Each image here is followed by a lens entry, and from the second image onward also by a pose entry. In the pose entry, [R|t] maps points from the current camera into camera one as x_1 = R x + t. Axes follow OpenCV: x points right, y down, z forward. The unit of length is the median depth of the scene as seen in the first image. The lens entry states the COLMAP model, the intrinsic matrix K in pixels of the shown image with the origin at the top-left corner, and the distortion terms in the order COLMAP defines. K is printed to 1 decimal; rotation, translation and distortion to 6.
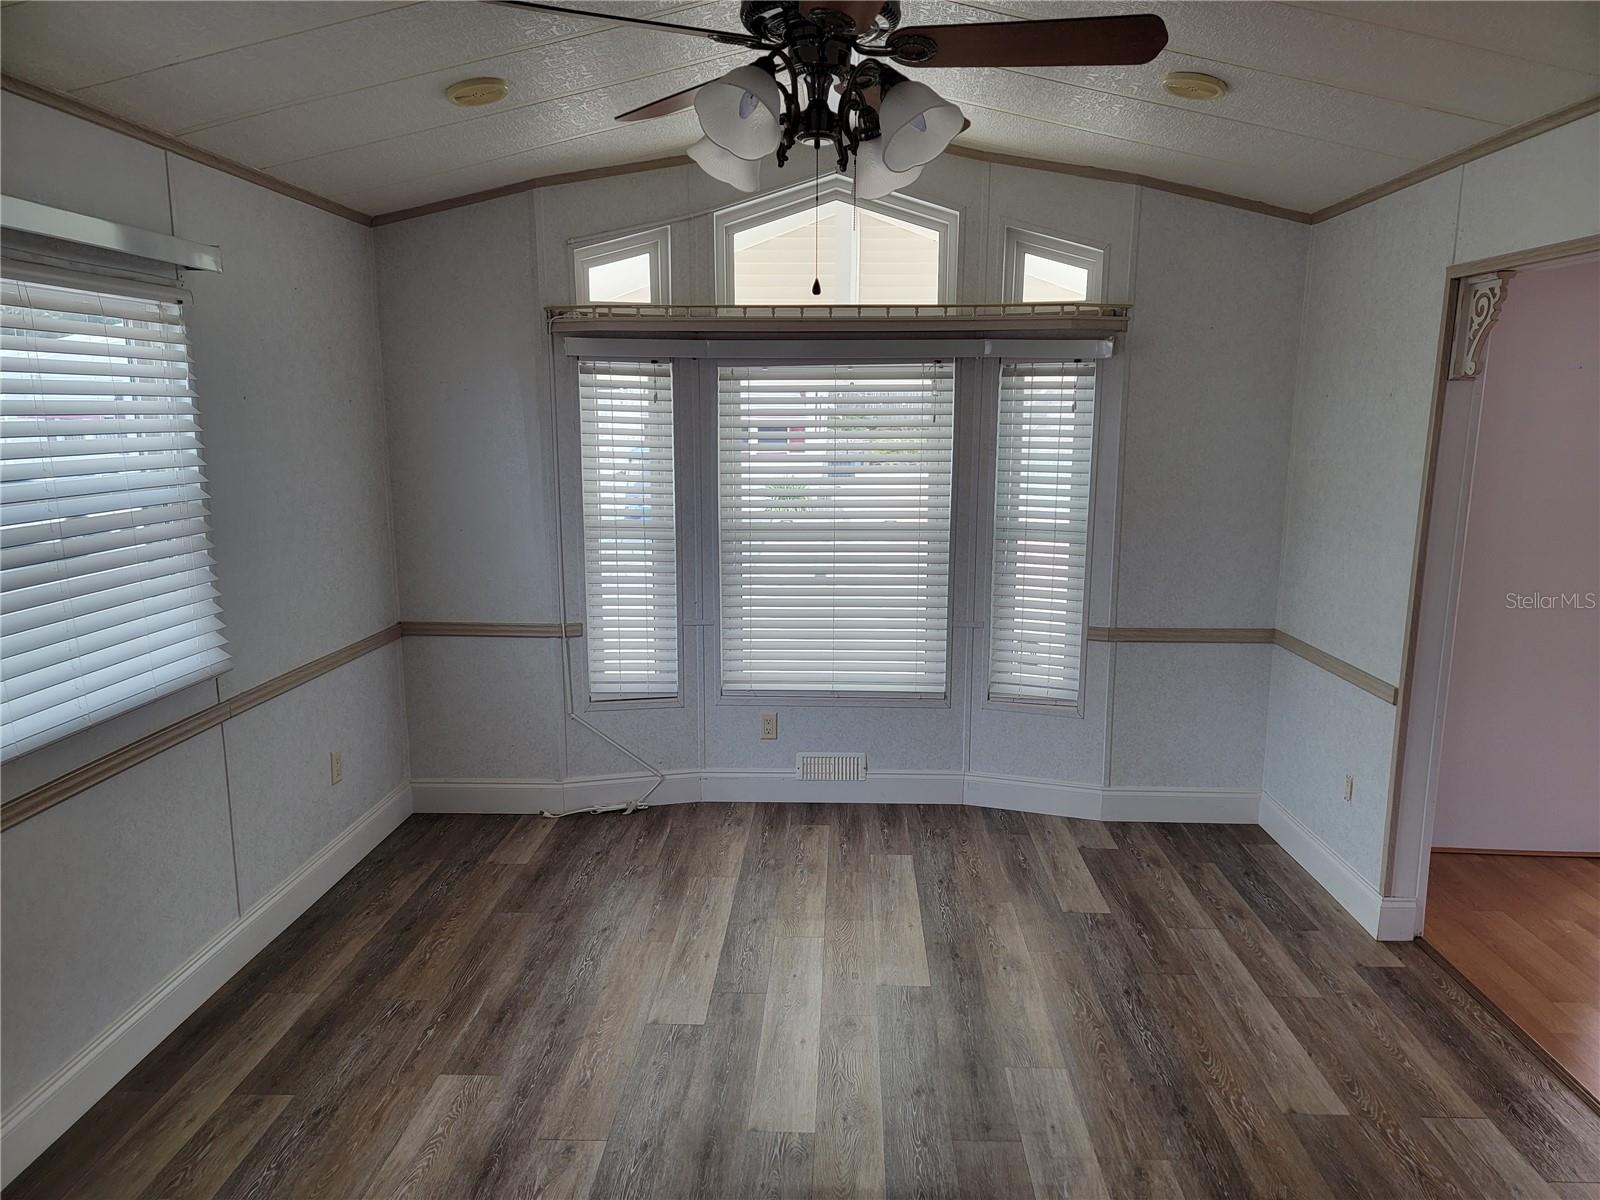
lens RADIAL K [[1131.3, 0, 805.0], [0, 1131.3, 608.4], [0, 0, 1]] dist [0.082522, -0.083656]
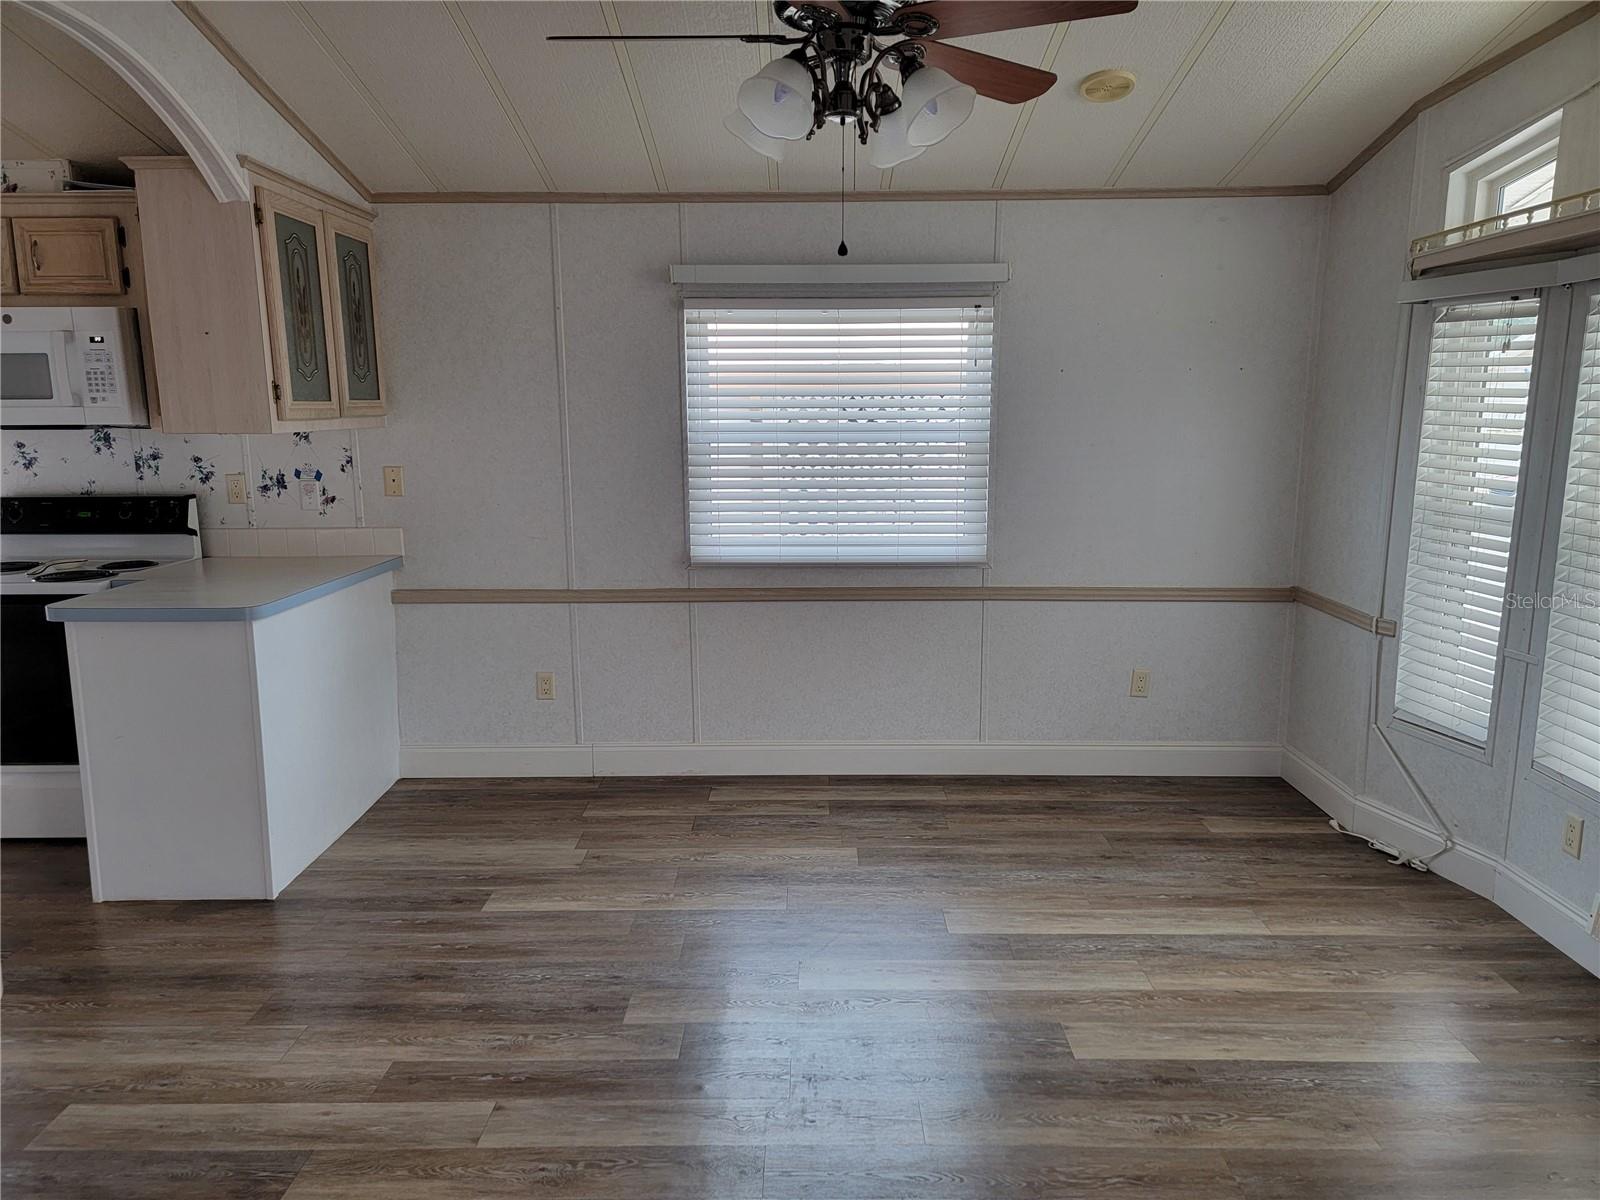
lens RADIAL K [[1110.8, 0, 792.4], [0, 1110.8, 619.6], [0, 0, 1]] dist [0.093476, -0.079530]
pose [[0.009325, 0.187562, -0.982209, 0.707422], [-0.170034, 0.968244, 0.183281, -0.075280], [0.985394, 0.165300, 0.040921, 0.594124]]
